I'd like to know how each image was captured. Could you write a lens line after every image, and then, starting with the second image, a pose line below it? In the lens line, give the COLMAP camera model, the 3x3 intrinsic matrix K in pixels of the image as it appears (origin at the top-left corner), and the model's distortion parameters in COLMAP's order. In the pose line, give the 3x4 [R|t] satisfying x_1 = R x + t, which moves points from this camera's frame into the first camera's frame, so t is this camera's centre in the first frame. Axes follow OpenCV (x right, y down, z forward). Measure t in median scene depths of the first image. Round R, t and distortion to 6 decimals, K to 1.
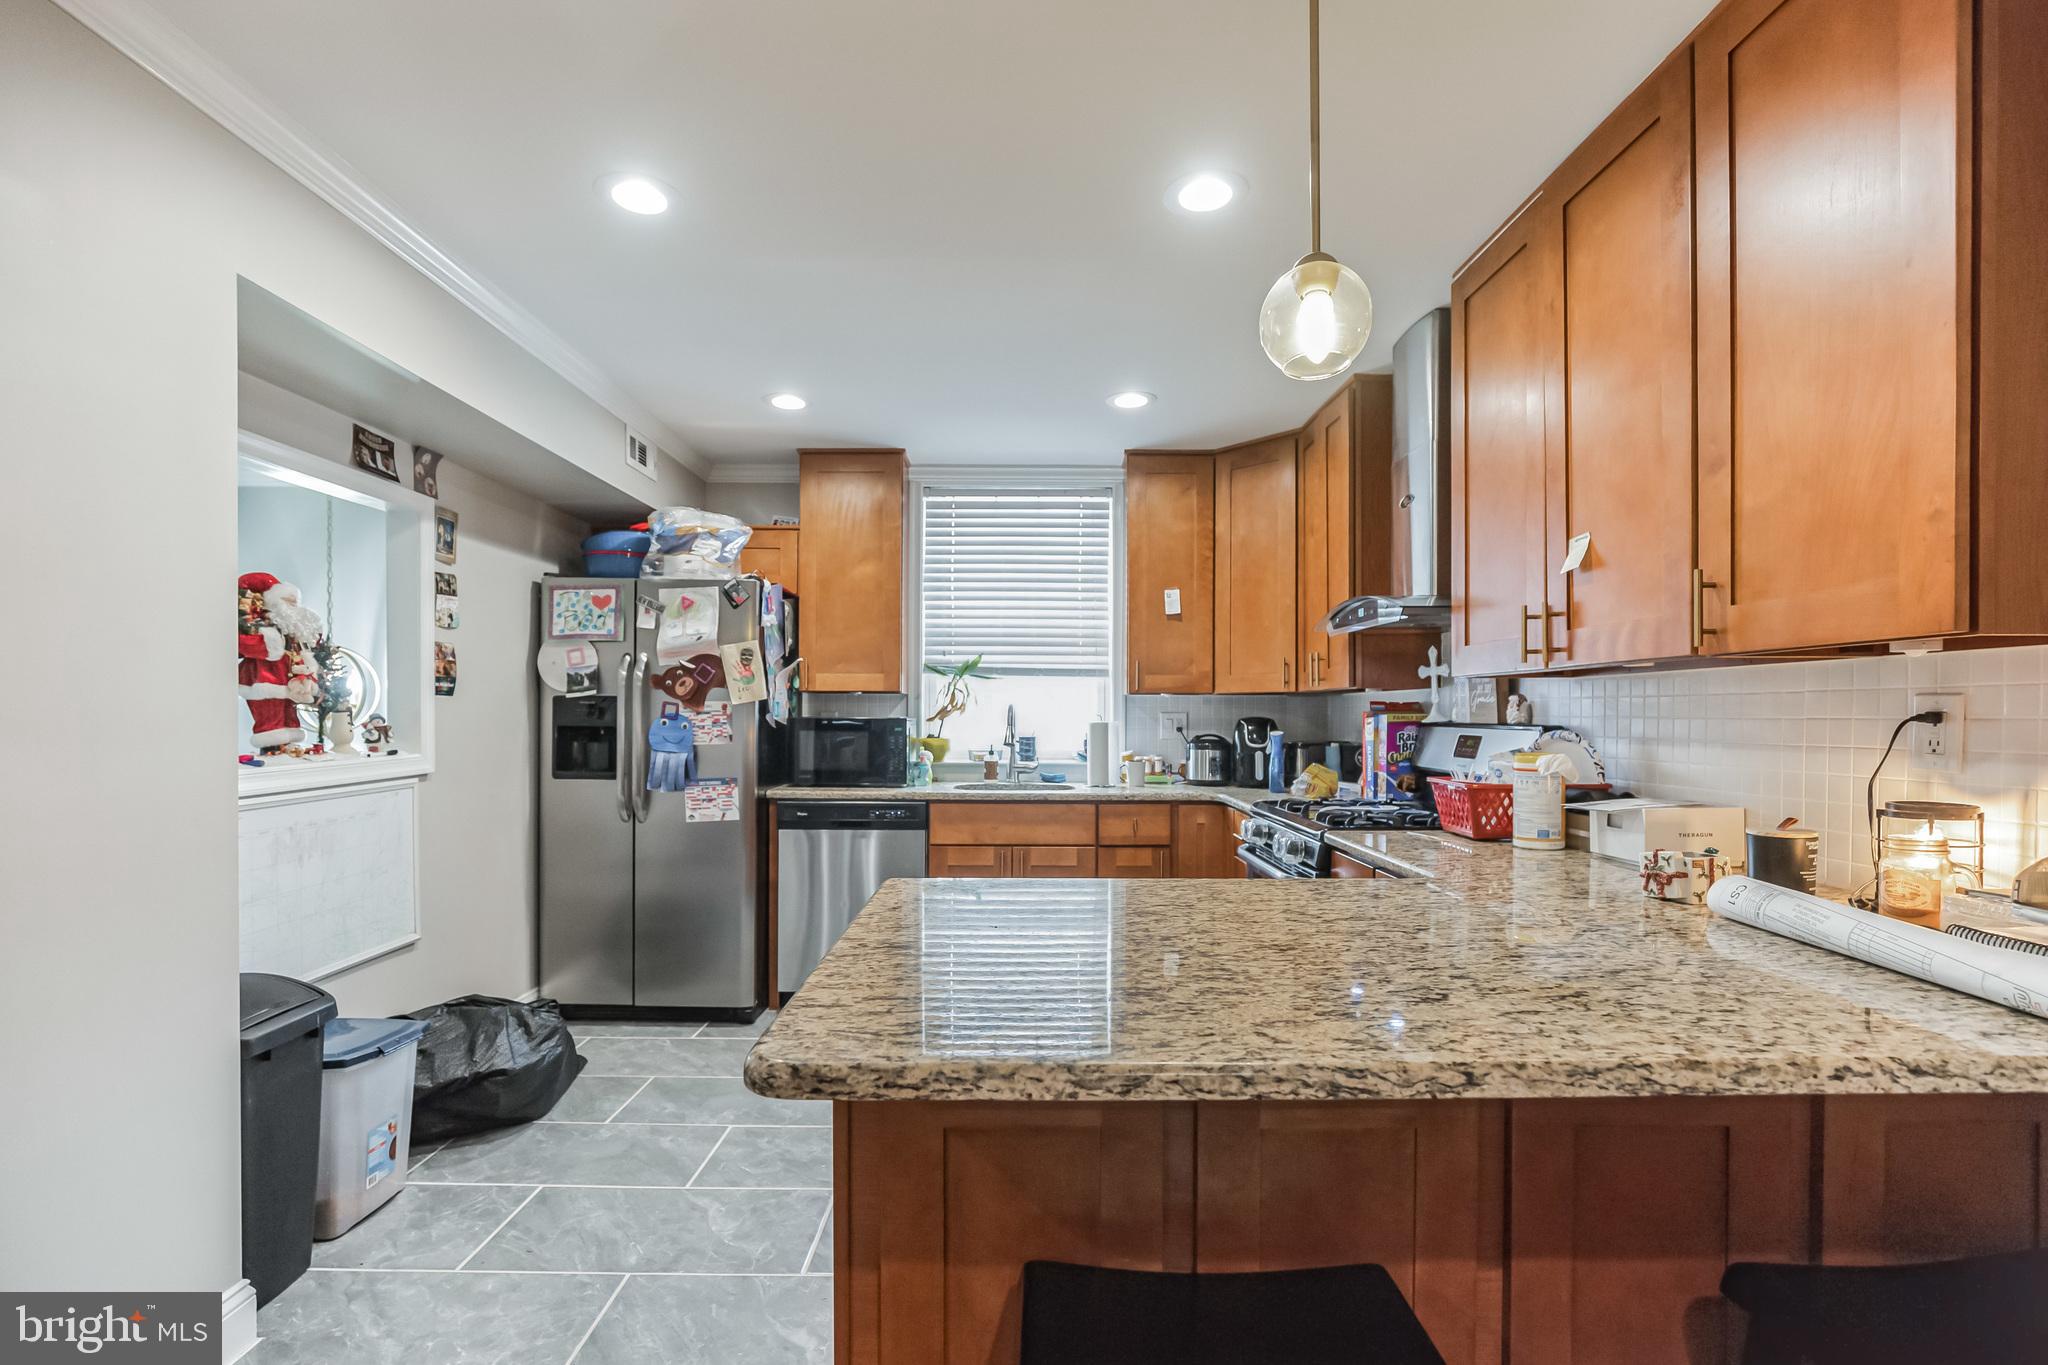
lens RADIAL K [[948.6, 0, 1031.2], [0, 948.6, 720.3], [0, 0, 1]] dist [-0.022004, -0.000169]
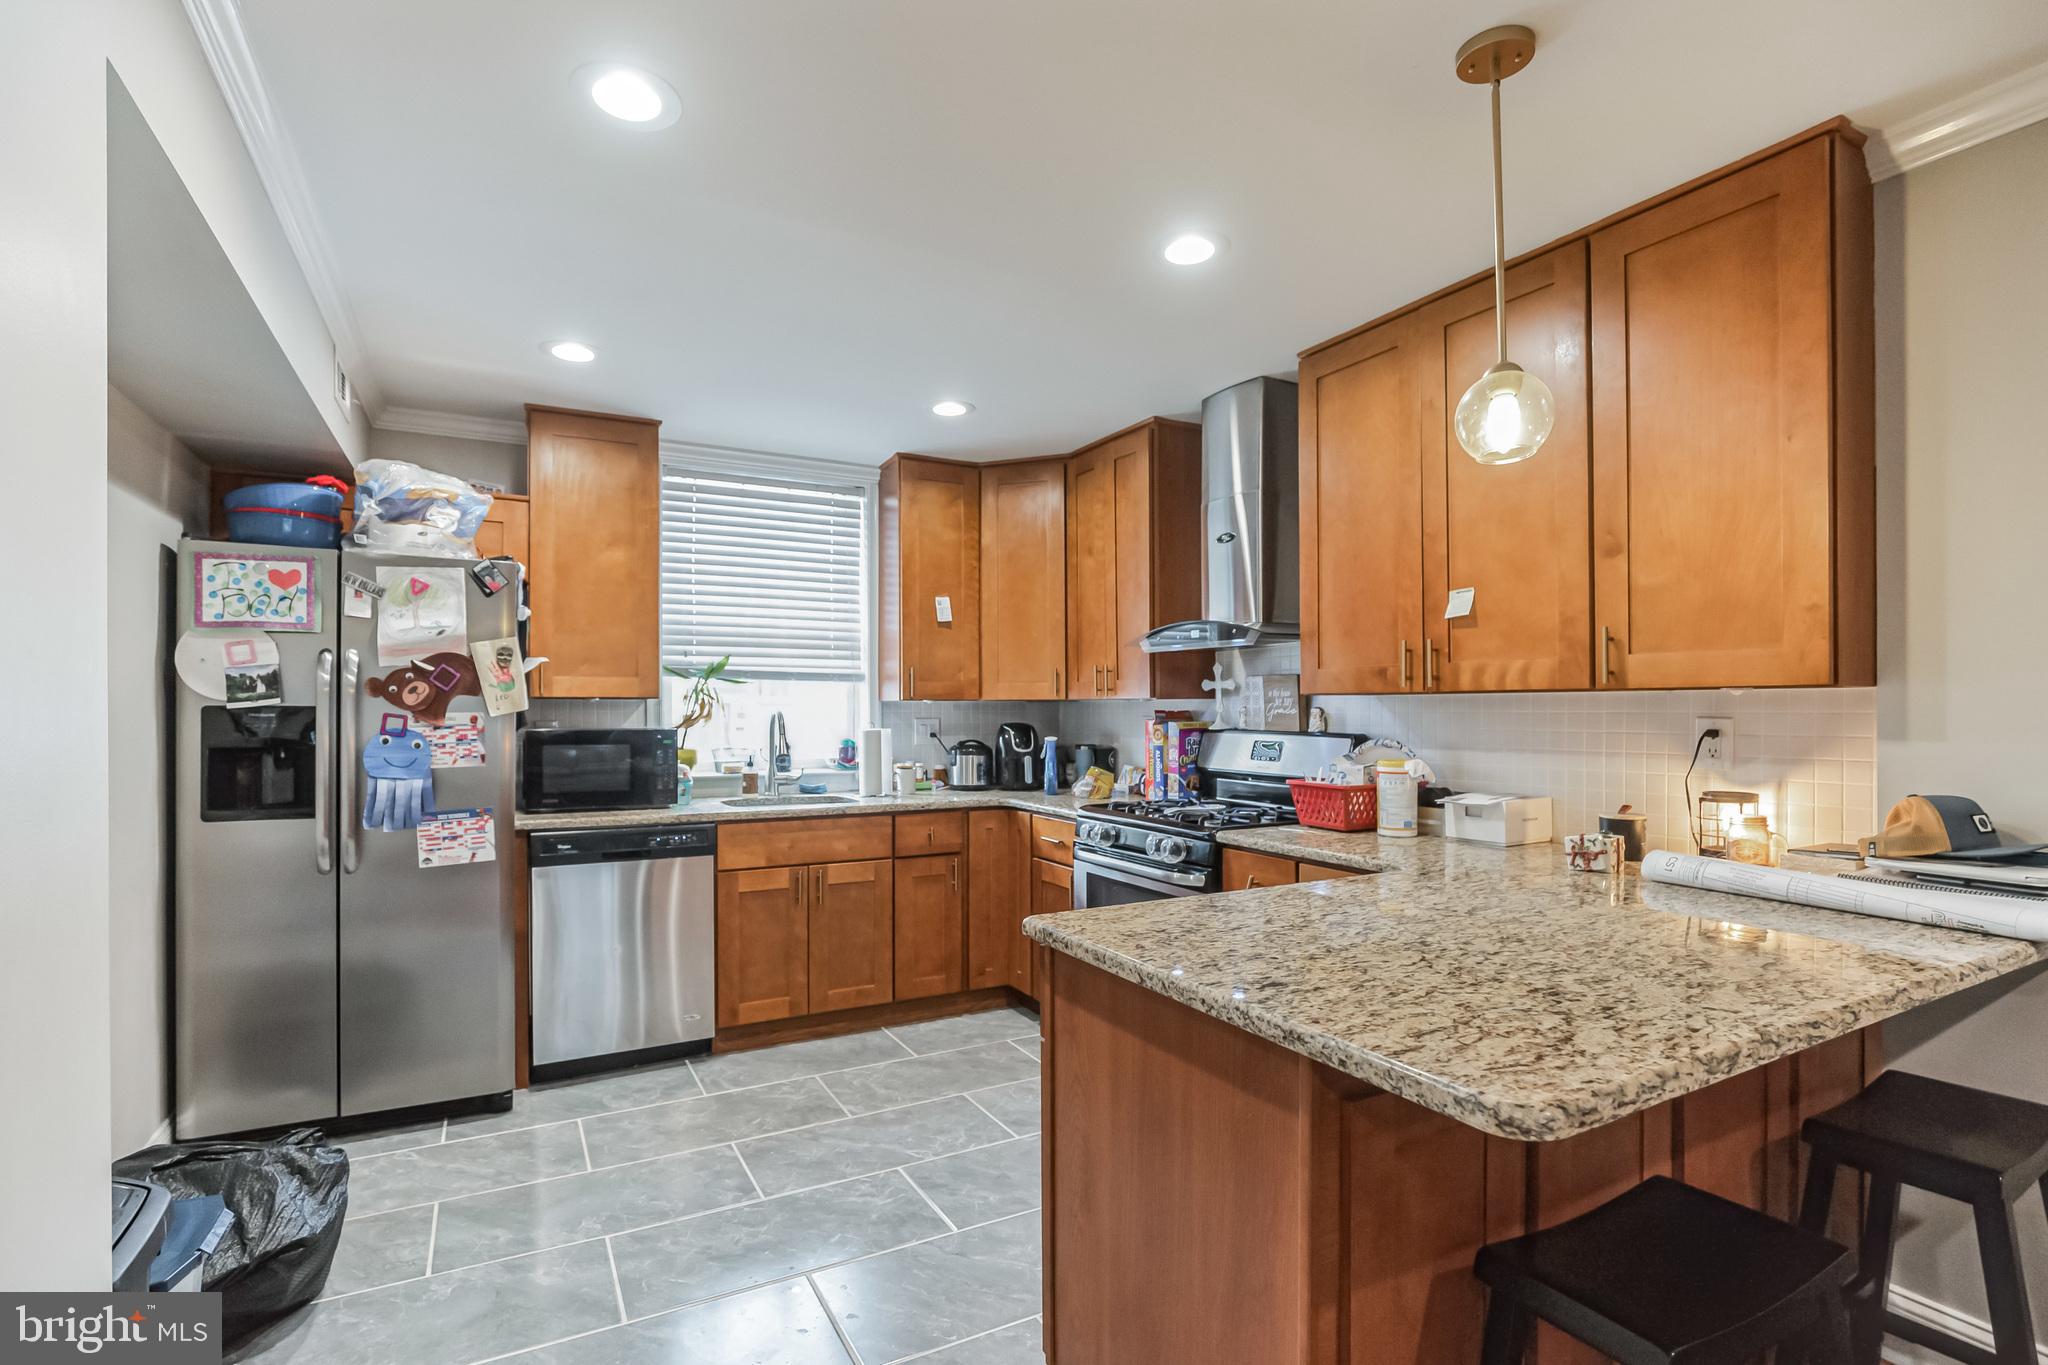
lens RADIAL K [[954.2, 0, 1020.3], [0, 954.2, 707.5], [0, 0, 1]] dist [-0.020593, 0.000571]
pose [[0.882704, -0.003005, 0.469920, -0.293215], [0.005677, 0.999975, -0.004269, -0.018186], [-0.469895, 0.006436, 0.882699, 0.079340]]
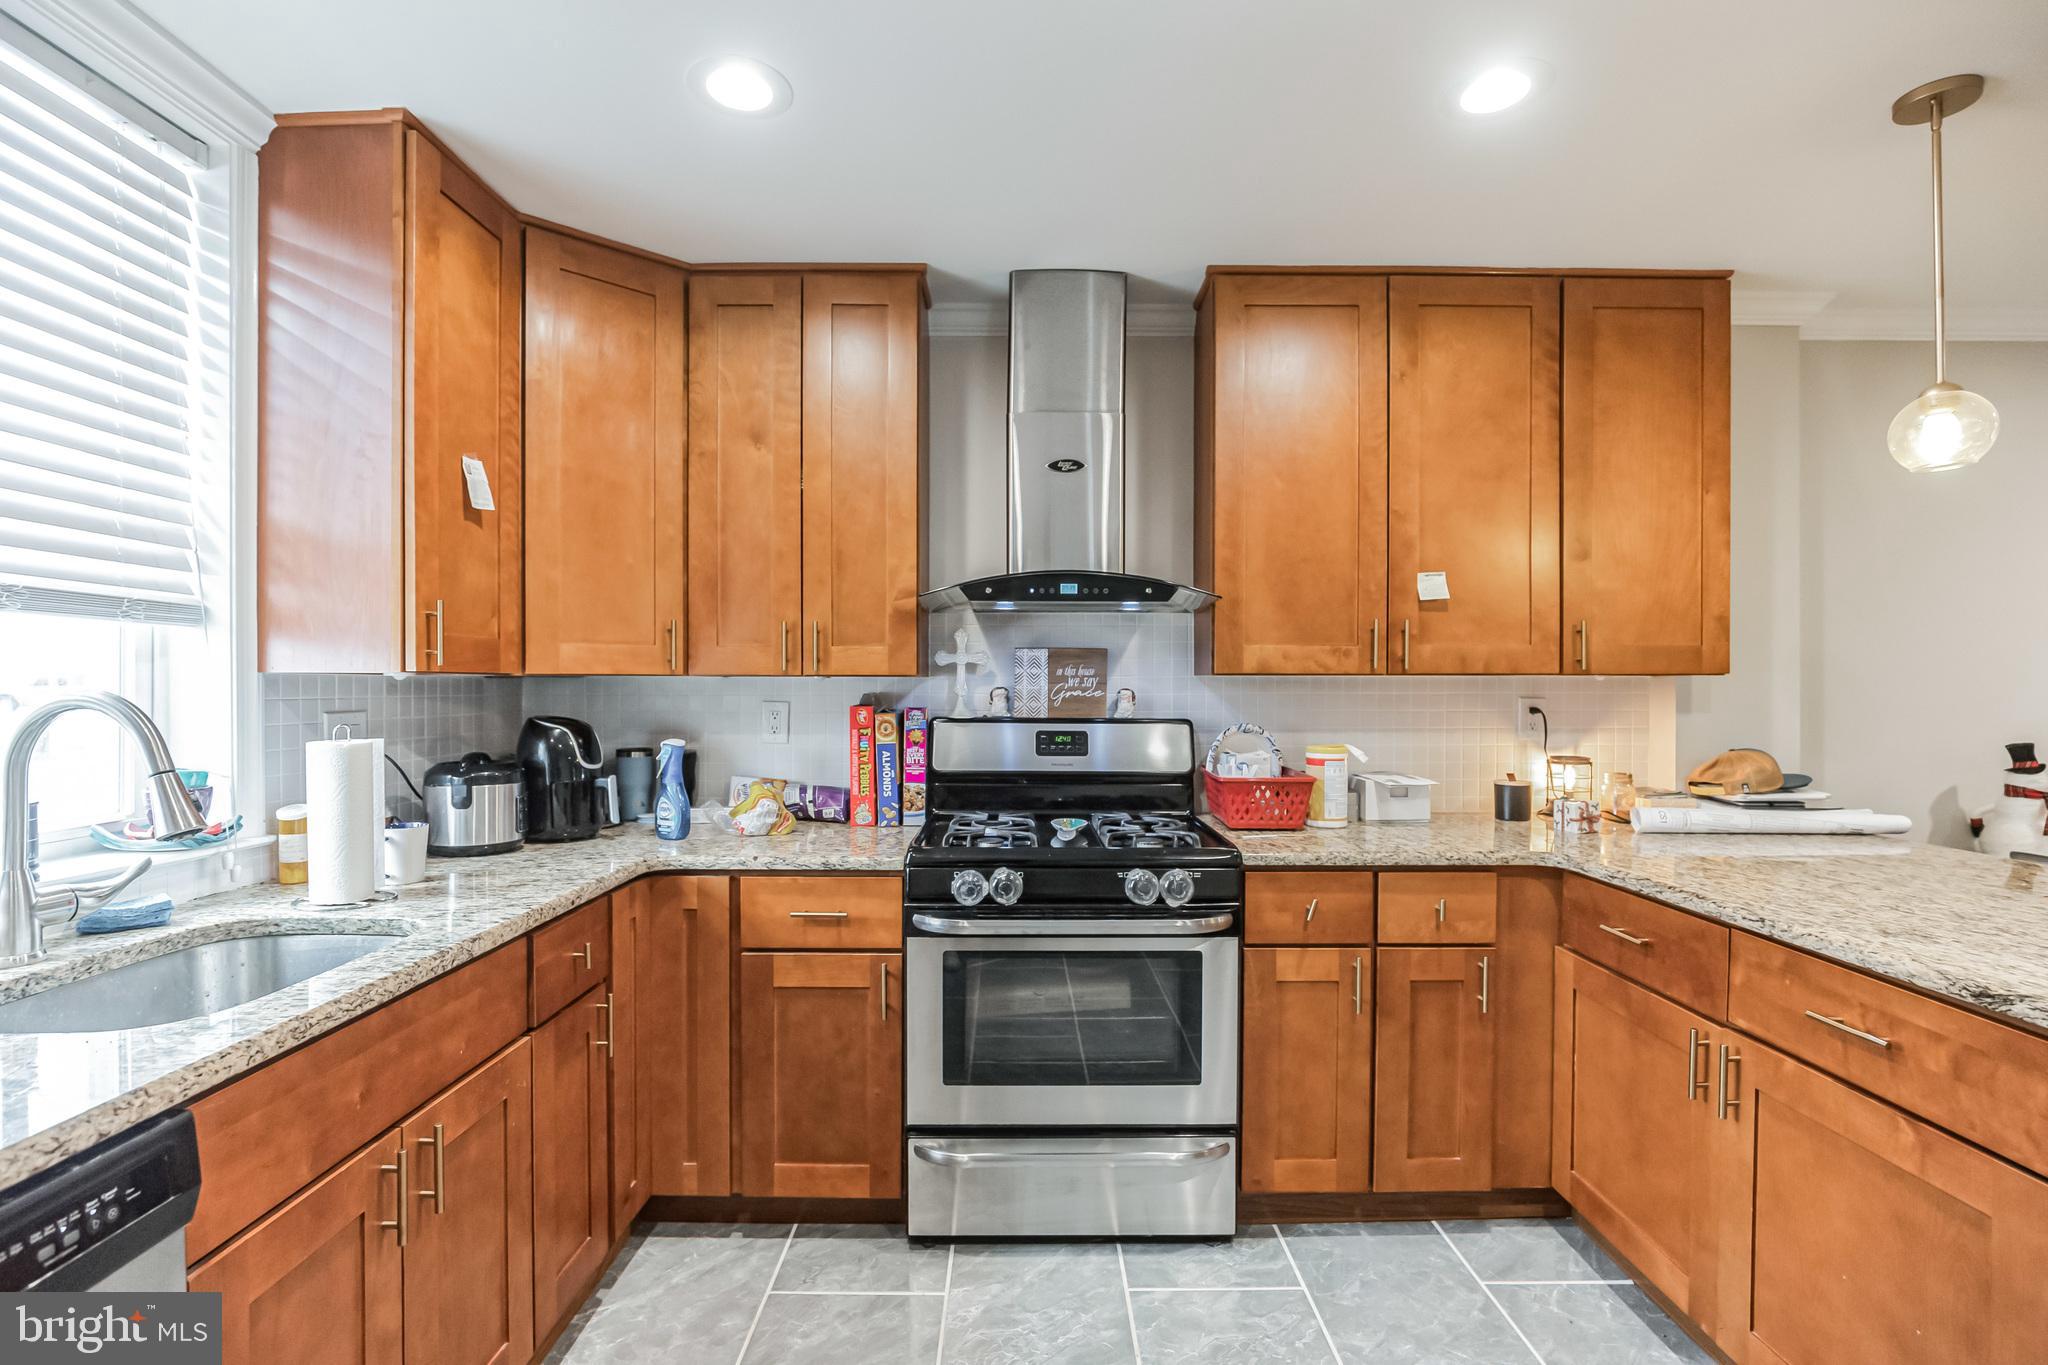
lens RADIAL K [[914.4, 0, 1023.0], [0, 914.4, 690.4], [0, 0, 1]] dist [-0.017942, 0.000317]
pose [[0.011188, -0.007387, 0.999910, -0.357527], [0.004338, 0.999964, 0.007339, -0.025150], [-0.999928, 0.004256, 0.011219, 0.825534]]
